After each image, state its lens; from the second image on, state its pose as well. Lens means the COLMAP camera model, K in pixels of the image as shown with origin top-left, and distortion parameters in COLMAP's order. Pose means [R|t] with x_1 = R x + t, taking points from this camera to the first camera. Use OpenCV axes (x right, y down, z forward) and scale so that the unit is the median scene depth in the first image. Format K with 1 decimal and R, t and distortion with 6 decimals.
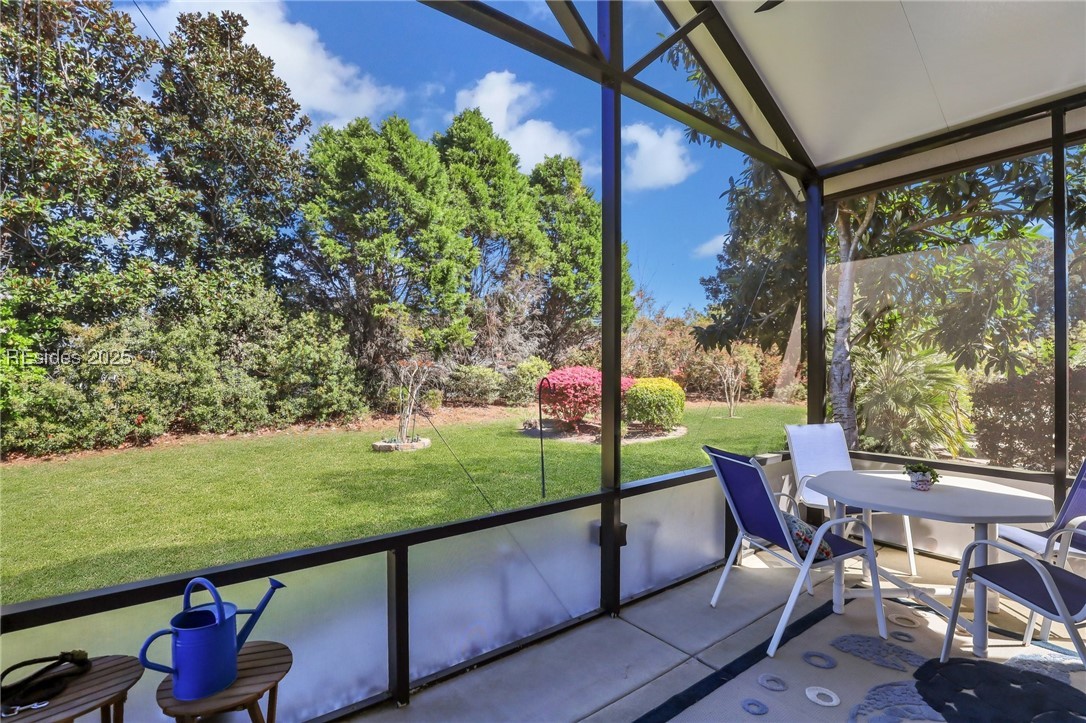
lens RADIAL K [[504.5, 0, 547.2], [0, 504.5, 362.9], [0, 0, 1]] dist [-0.038847, 0.008795]
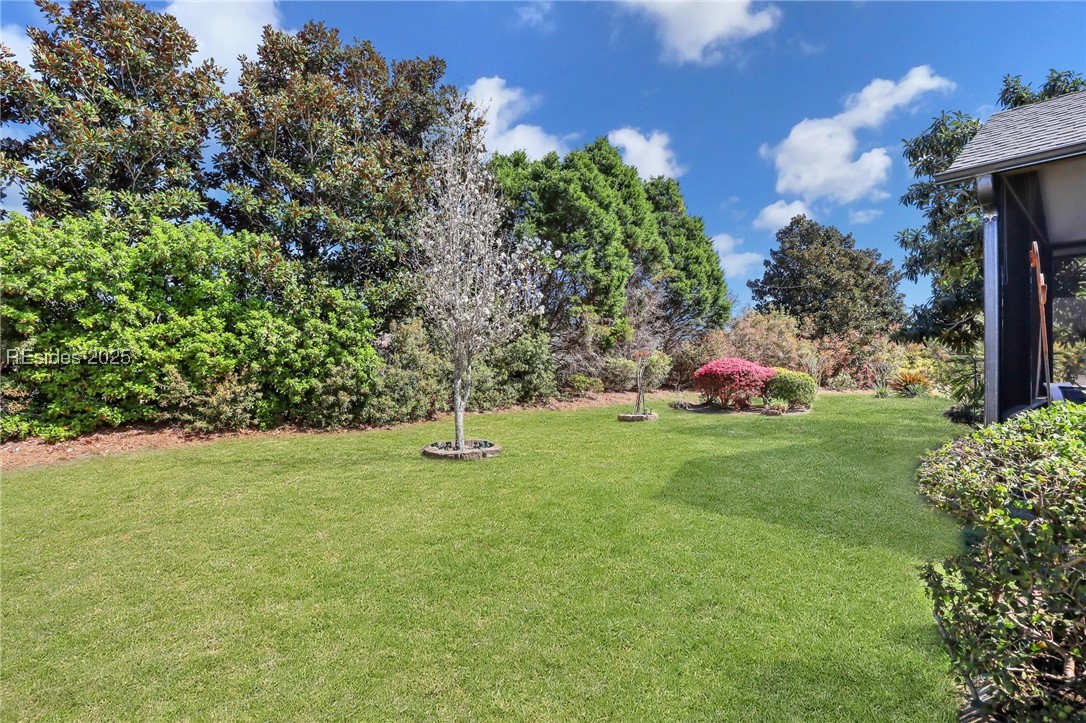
lens RADIAL K [[487.5, 0, 543.0], [0, 487.5, 361.5], [0, 0, 1]] dist [-0.000645, 0.007360]
pose [[0.999793, -0.003537, 0.020027, -0.456993], [0.003478, 0.999990, 0.002979, 0.013819], [-0.020038, -0.002909, 0.999795, -0.198029]]
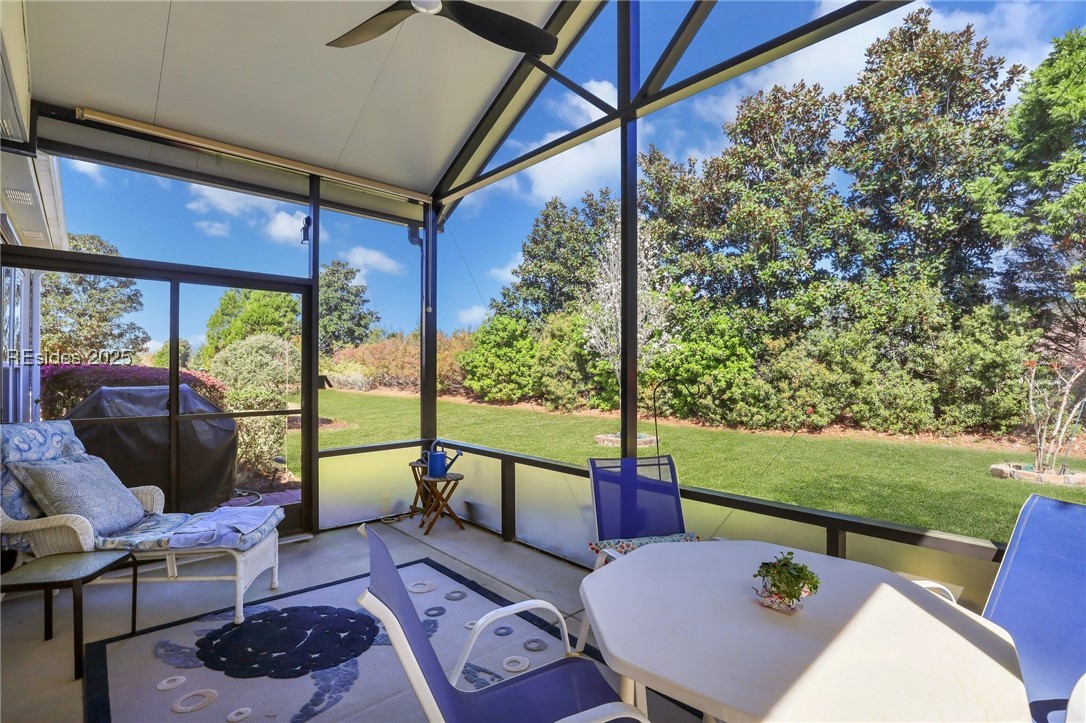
lens RADIAL K [[505.7, 0, 549.3], [0, 505.7, 367.5], [0, 0, 1]] dist [-0.041575, 0.017723]
pose [[0.112303, -0.003123, -0.993669, 0.286722], [0.005394, 0.999982, -0.002534, 0.003826], [0.993659, -0.005075, 0.112318, 0.165973]]
